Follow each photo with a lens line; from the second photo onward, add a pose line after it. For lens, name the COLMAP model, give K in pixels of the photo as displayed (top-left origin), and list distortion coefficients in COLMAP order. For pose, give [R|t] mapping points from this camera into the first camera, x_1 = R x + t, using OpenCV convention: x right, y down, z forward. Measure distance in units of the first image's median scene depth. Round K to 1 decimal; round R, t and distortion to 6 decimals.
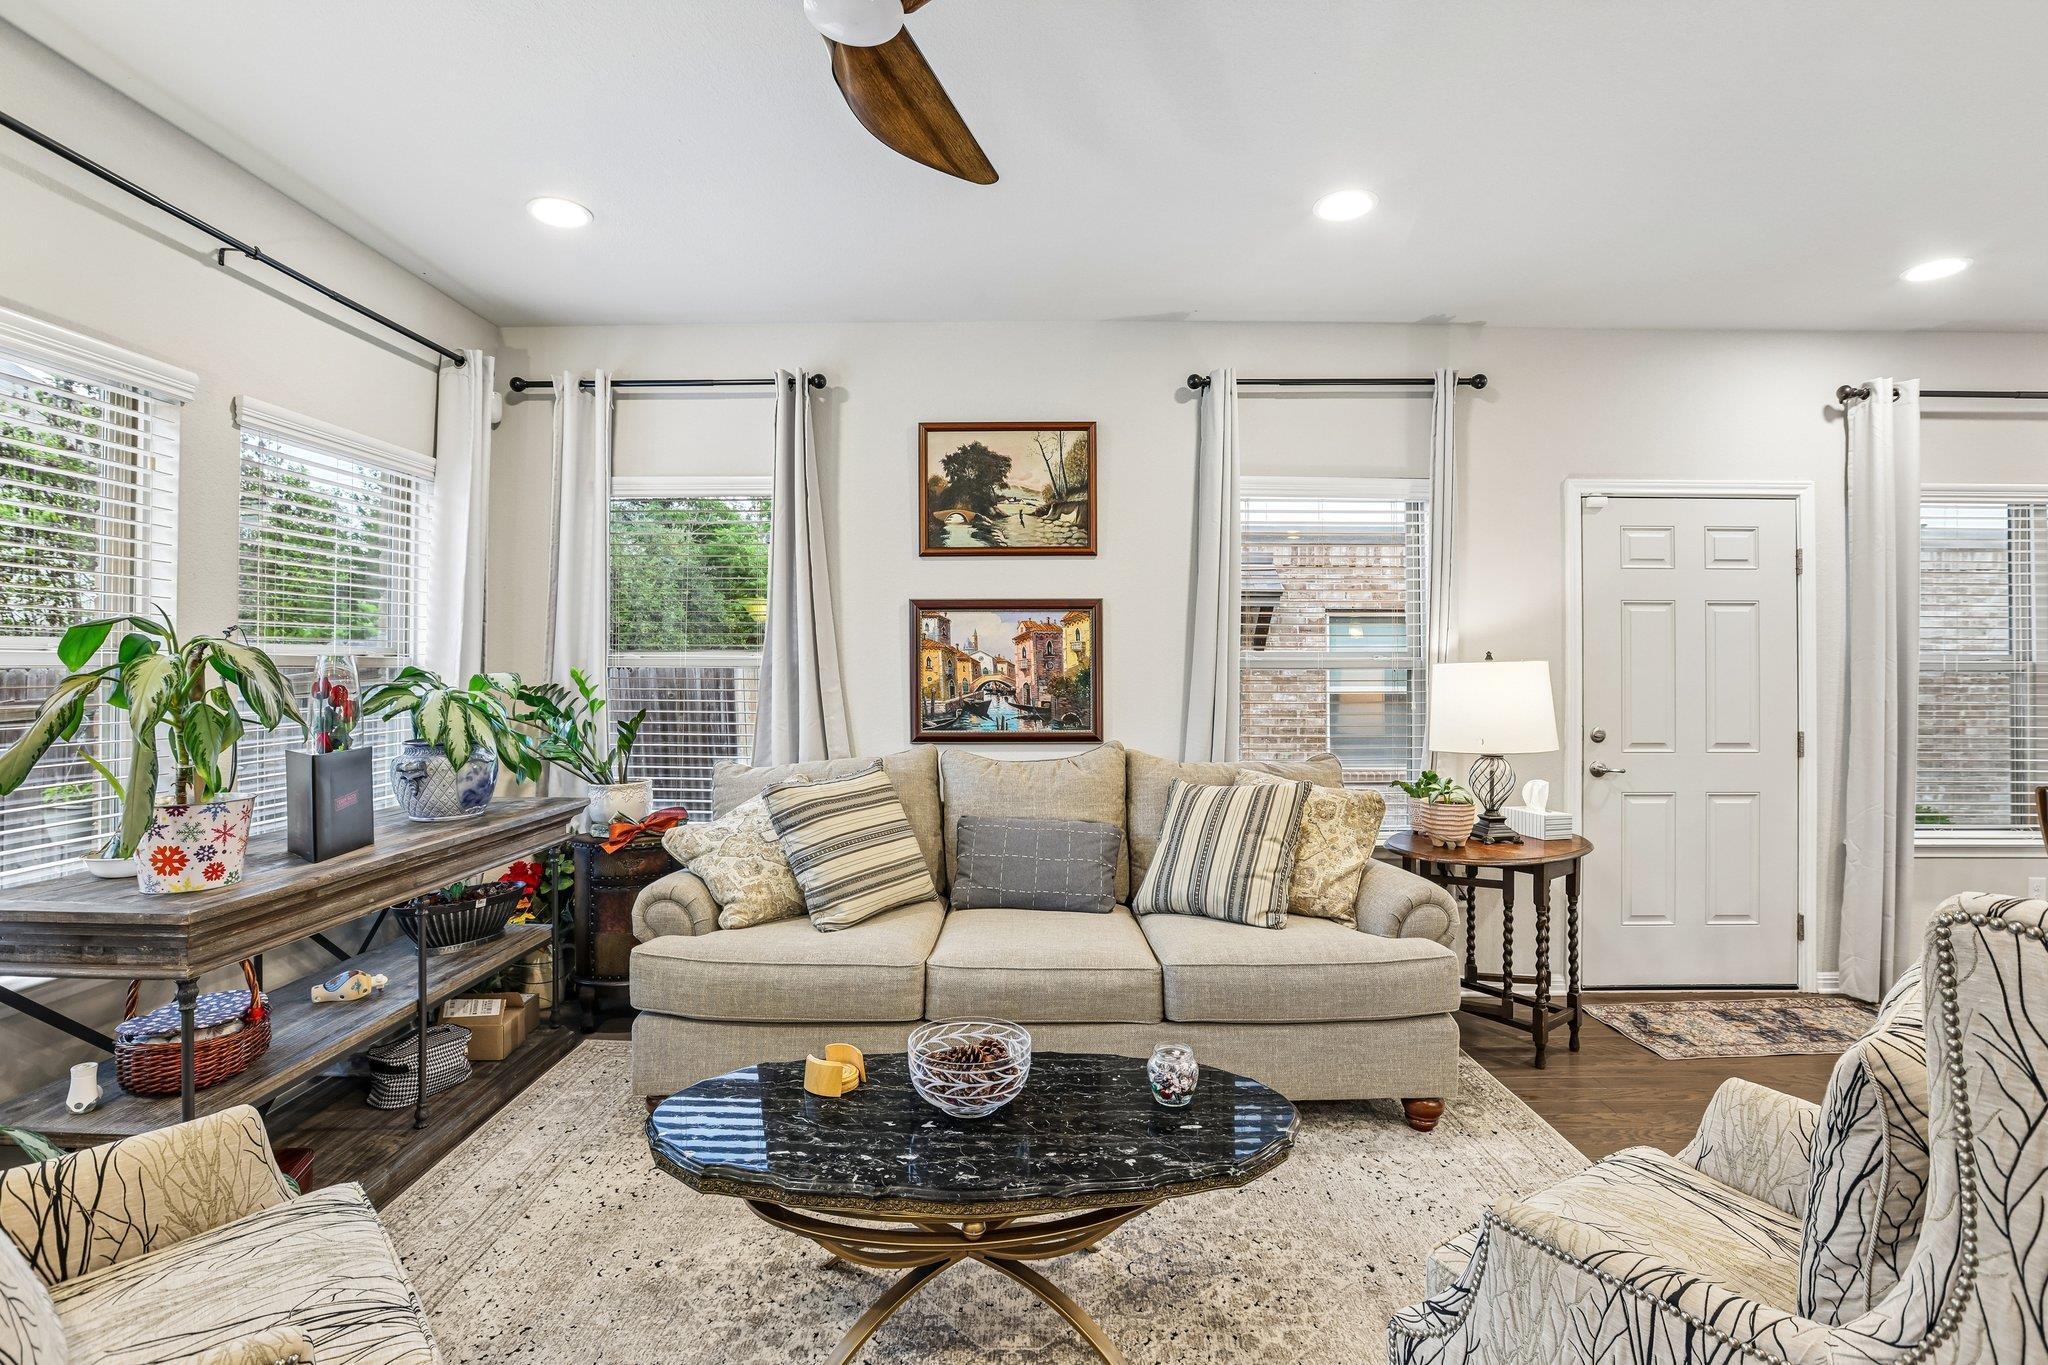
lens RADIAL K [[928.8, 0, 1028.2], [0, 928.8, 667.9], [0, 0, 1]] dist [-0.058856, 0.020504]
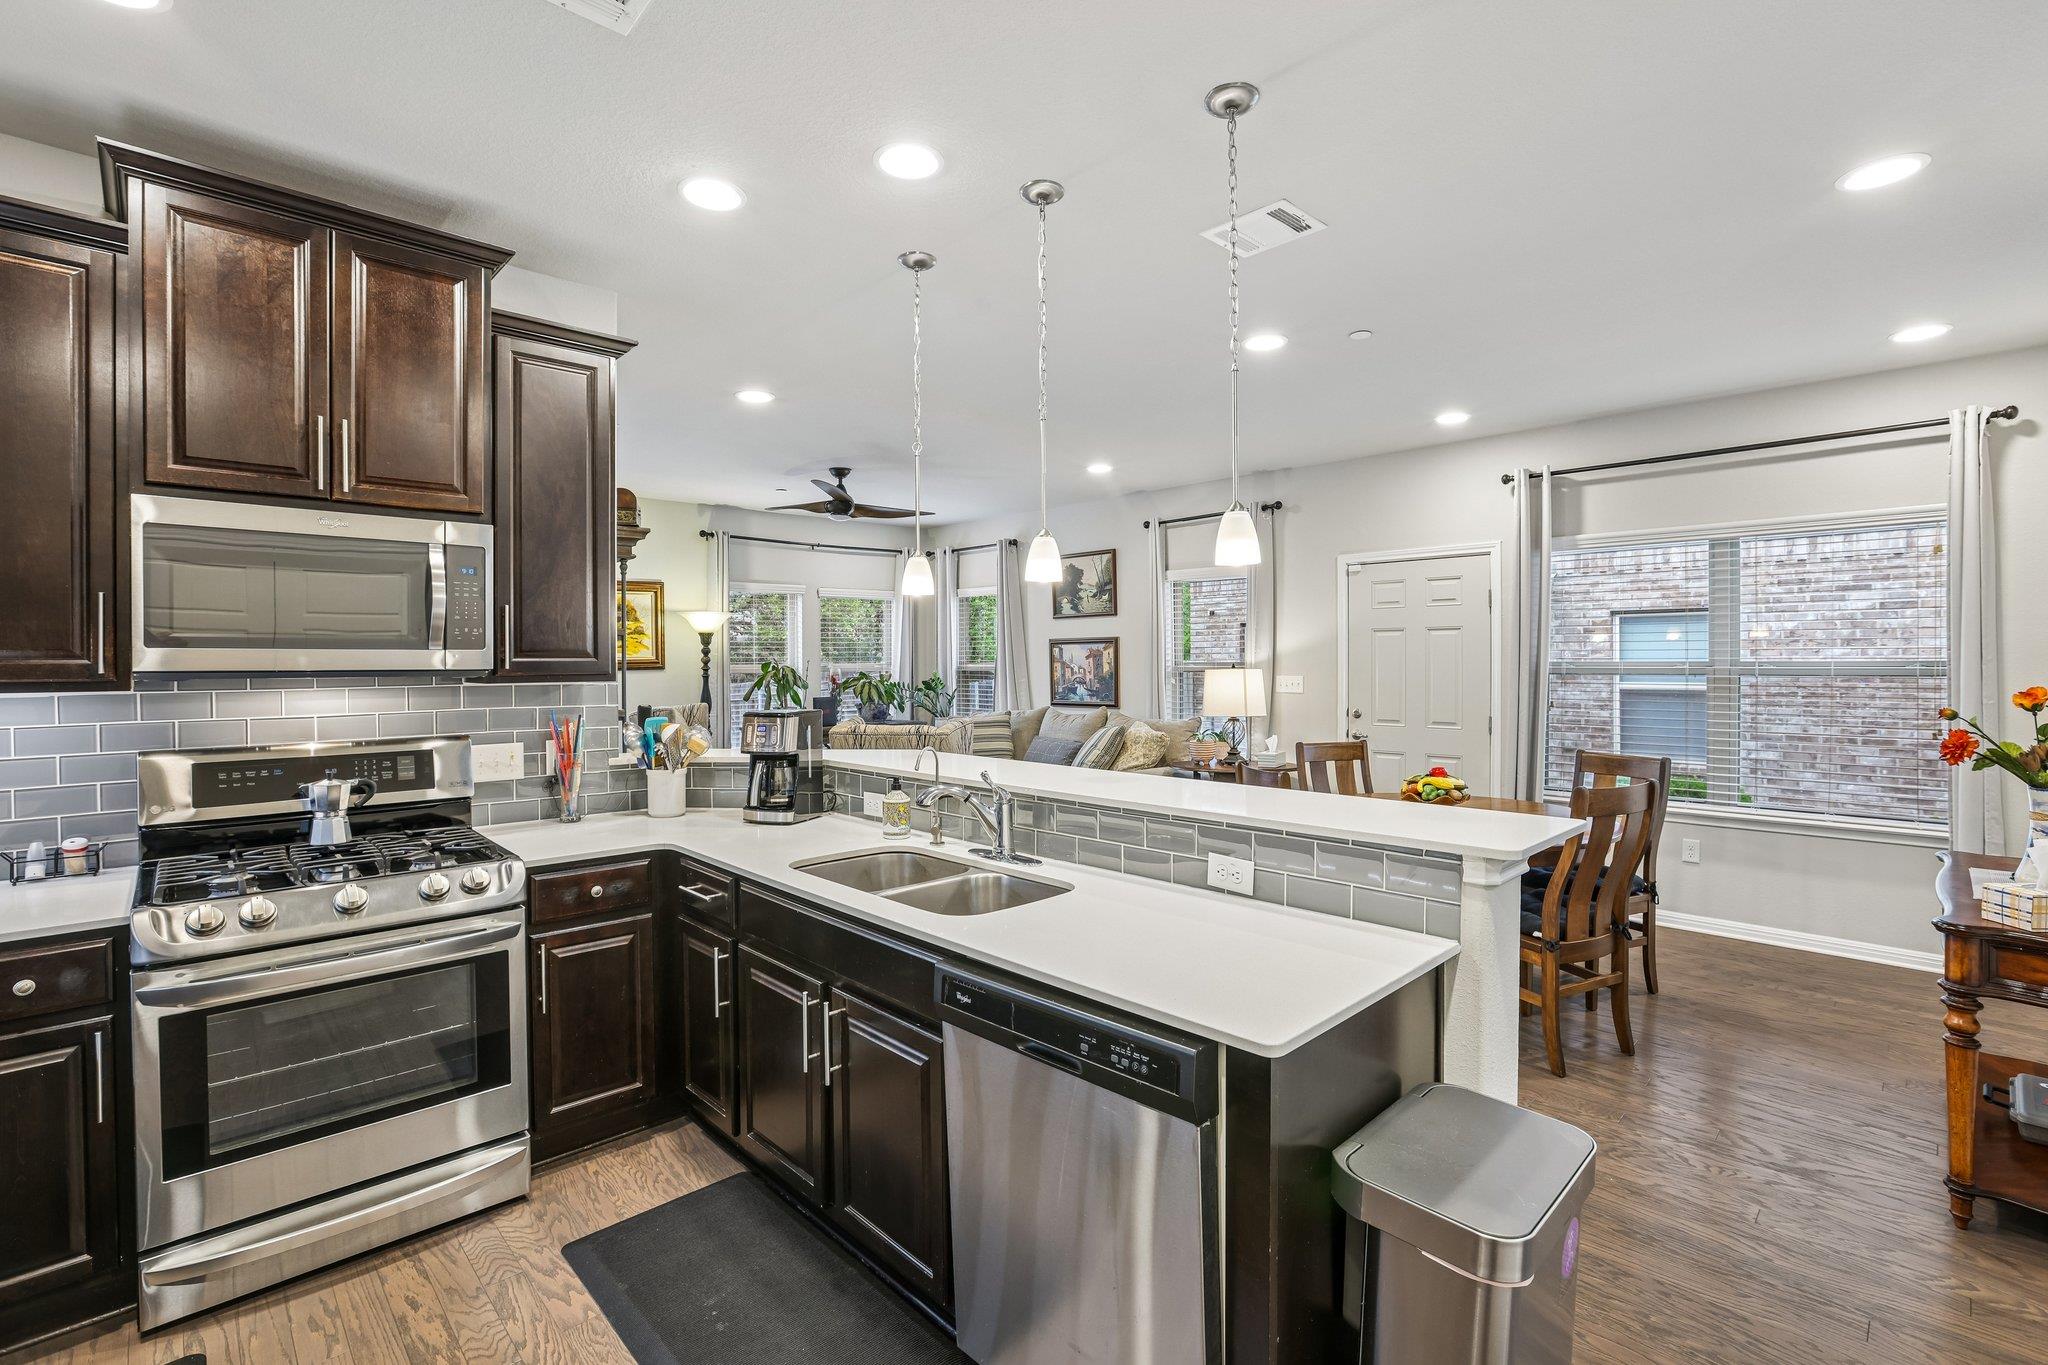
lens RADIAL K [[917.6, 0, 1018.7], [0, 917.6, 671.1], [0, 0, 1]] dist [-0.051508, 0.019605]
pose [[0.700925, 0.001794, -0.713232, 1.348021], [0.008226, 0.999910, 0.010599, -0.022822], [0.713187, -0.013296, 0.700848, -0.550572]]
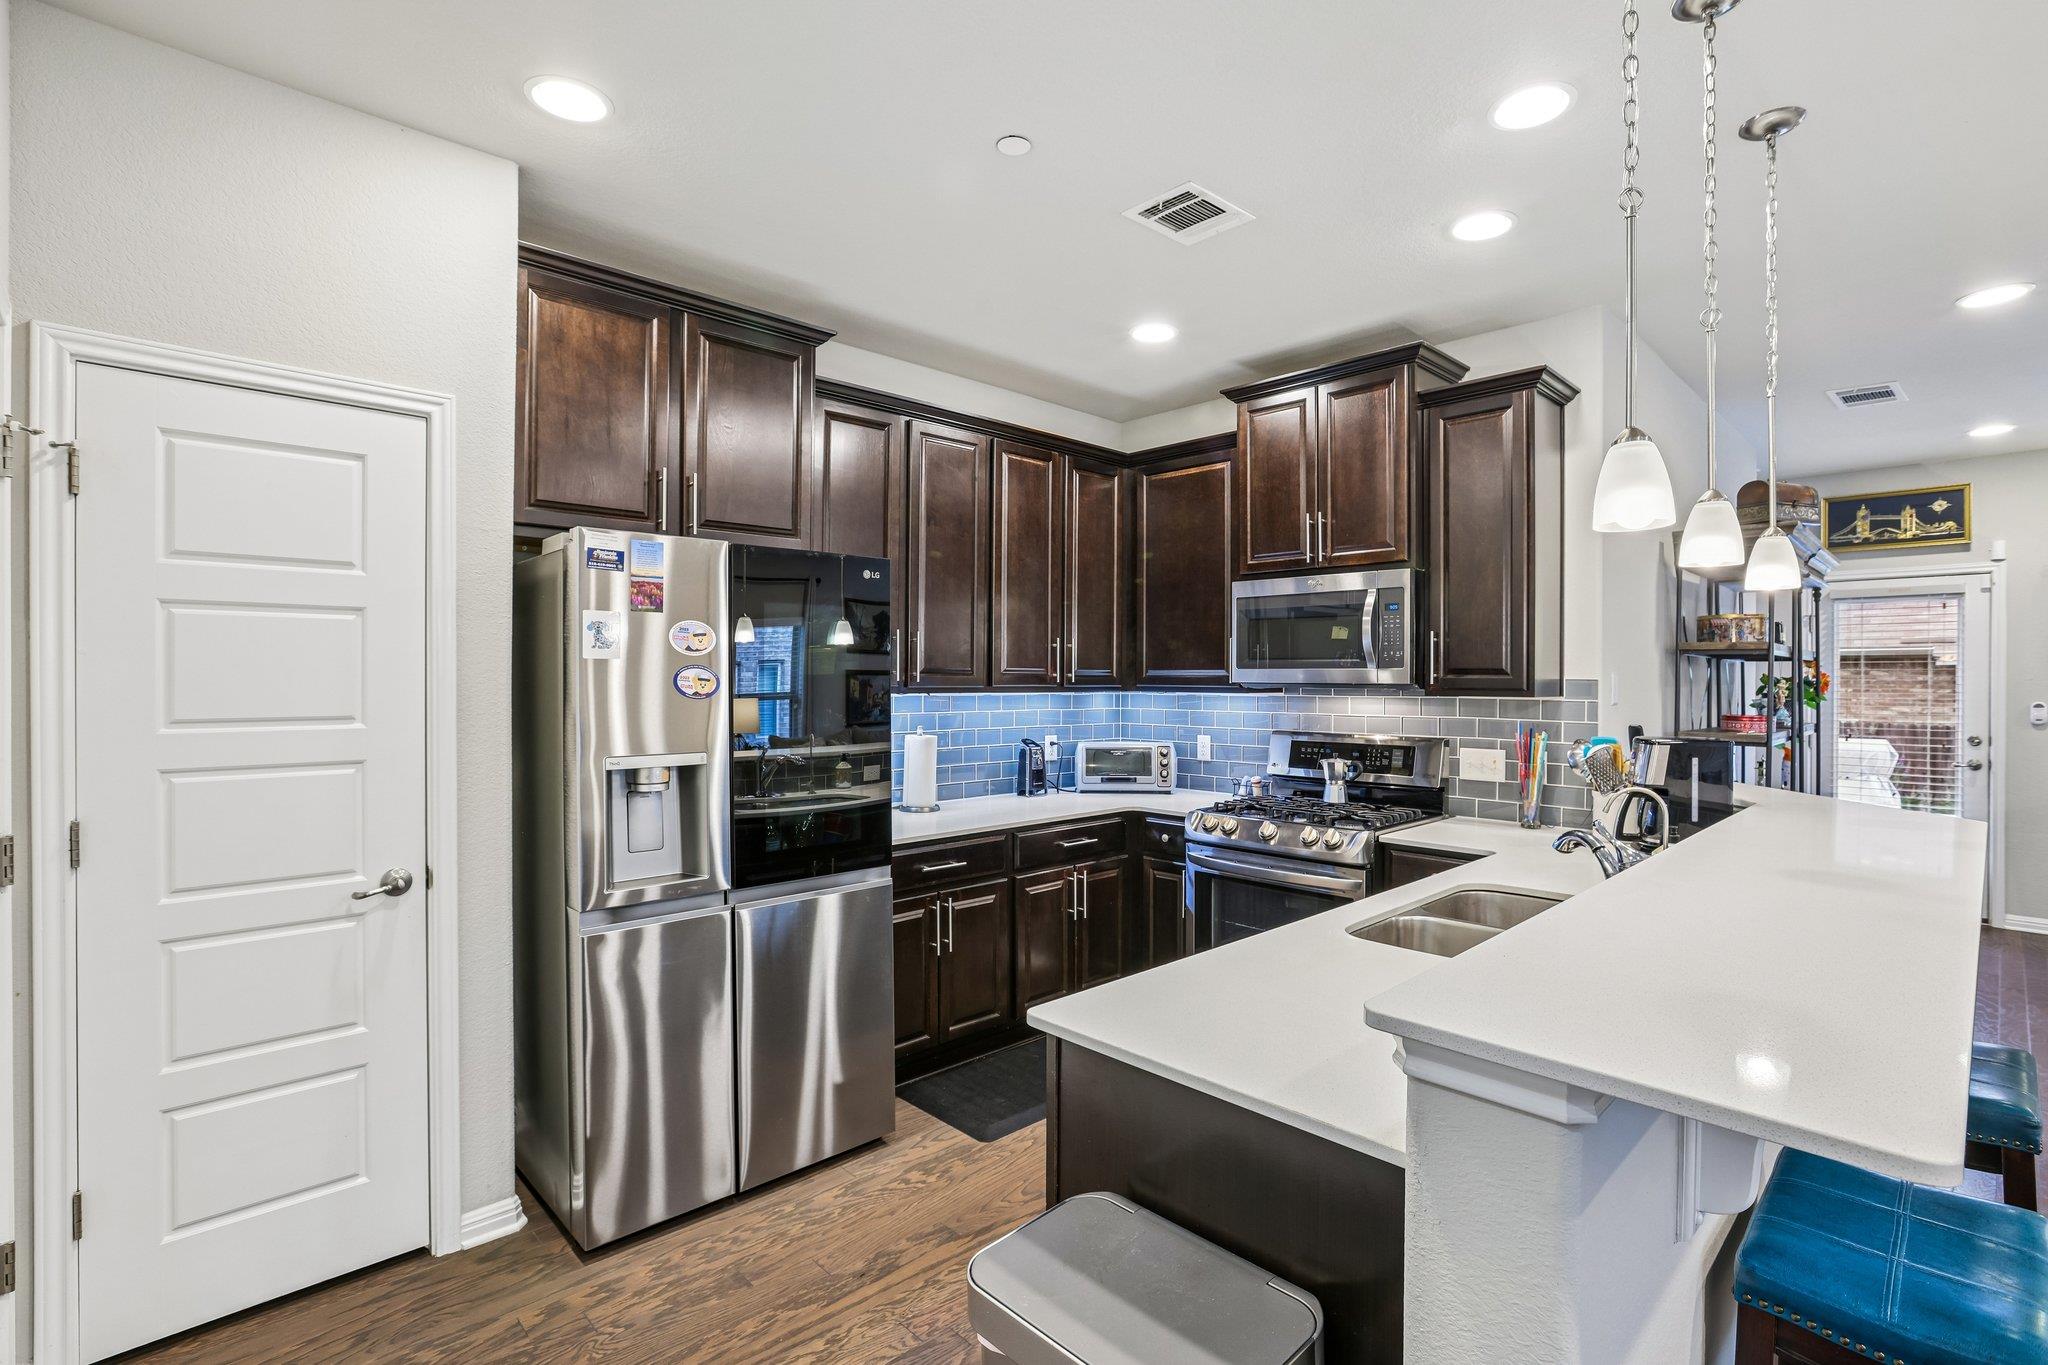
lens RADIAL K [[931.8, 0, 1024.0], [0, 931.8, 682.5], [0, 0, 1]] dist [-0.029922, 0.000275]
pose [[-0.719565, -0.002710, -0.694419, 1.446085], [-0.005694, 0.999982, 0.001998, -0.021393], [0.694401, 0.005391, -0.719568, 0.016243]]
